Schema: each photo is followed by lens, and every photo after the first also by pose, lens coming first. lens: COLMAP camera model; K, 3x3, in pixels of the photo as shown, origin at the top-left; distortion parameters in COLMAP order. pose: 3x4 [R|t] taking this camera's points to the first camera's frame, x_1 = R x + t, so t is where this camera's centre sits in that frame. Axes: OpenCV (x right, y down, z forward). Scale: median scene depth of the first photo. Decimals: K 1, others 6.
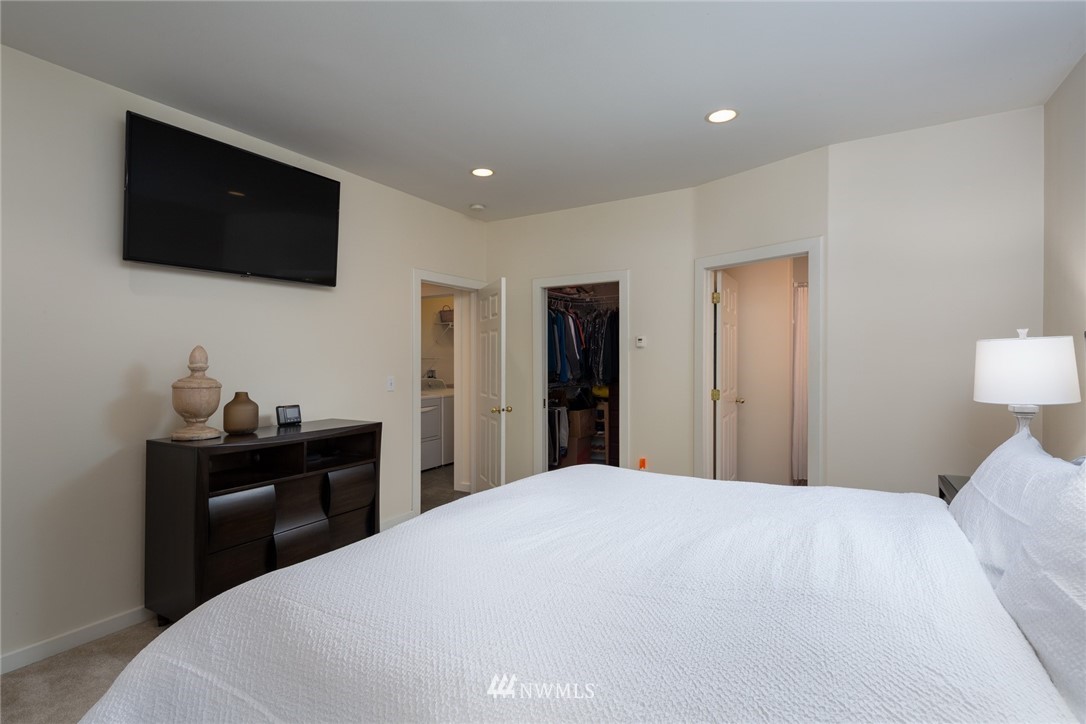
lens RADIAL K [[532.9, 0, 542.7], [0, 532.9, 359.8], [0, 0, 1]] dist [0.005918, 0.000616]
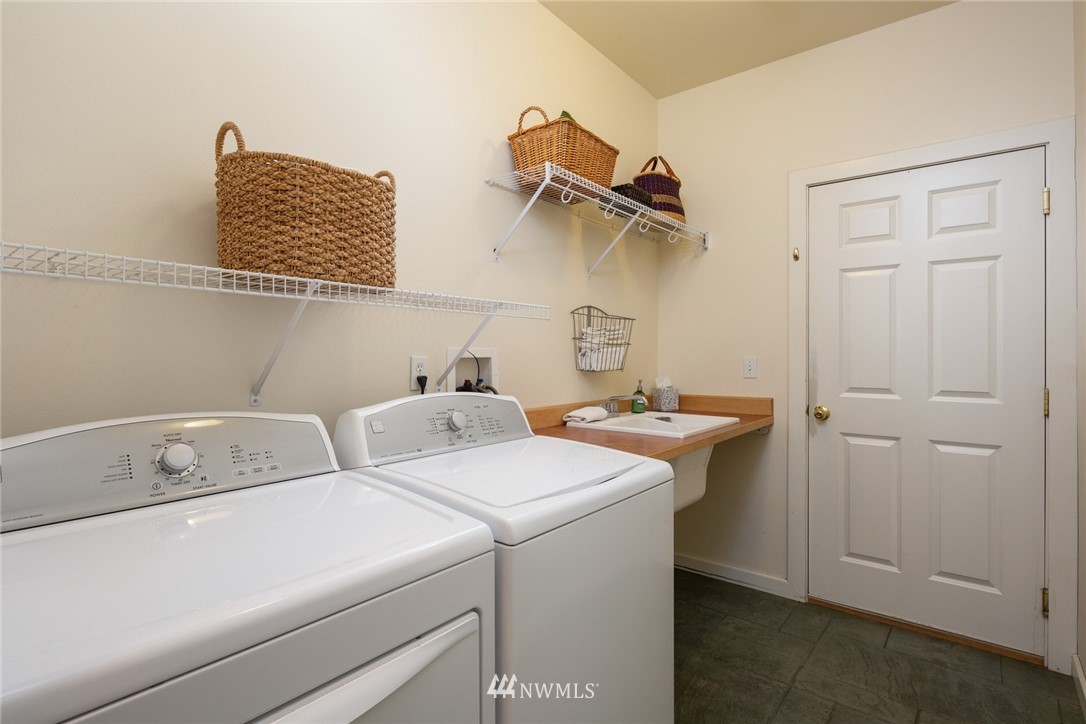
lens RADIAL K [[532.9, 0, 543.1], [0, 532.9, 362.3], [0, 0, 1]] dist [0.005918, 0.000616]
pose [[0.987328, -0.001130, -0.158689, -0.136061], [0.000697, 0.999996, -0.002790, 0.022349], [0.158691, 0.002644, 0.987325, 0.750660]]
